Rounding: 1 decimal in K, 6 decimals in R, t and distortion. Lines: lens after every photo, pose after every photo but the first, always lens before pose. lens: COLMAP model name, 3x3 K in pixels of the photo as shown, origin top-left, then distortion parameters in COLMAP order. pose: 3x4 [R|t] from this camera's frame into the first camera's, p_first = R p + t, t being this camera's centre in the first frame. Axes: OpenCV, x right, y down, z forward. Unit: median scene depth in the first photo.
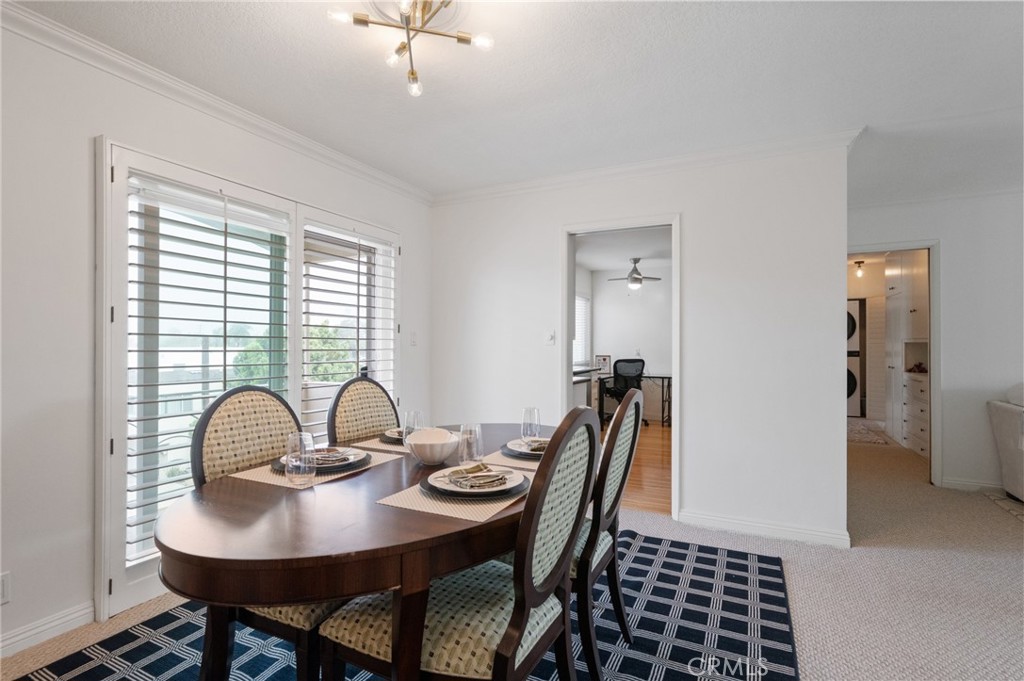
lens RADIAL K [[494.4, 0, 505.0], [0, 494.4, 346.6], [0, 0, 1]] dist [0.002028, 0.001280]
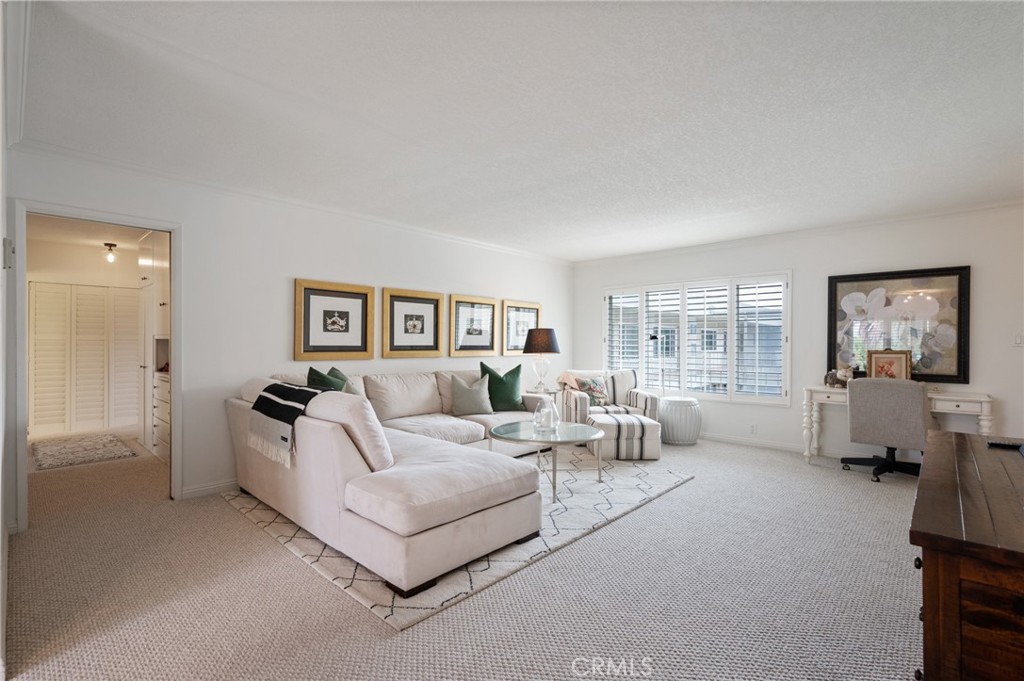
lens RADIAL K [[466.5, 0, 508.0], [0, 466.5, 343.5], [0, 0, 1]] dist [0.002536, 0.000926]
pose [[0.284710, 0.004593, 0.958603, 0.228605], [-0.002595, 0.999989, -0.004021, 0.001612], [-0.958610, -0.001343, 0.284719, 0.185755]]
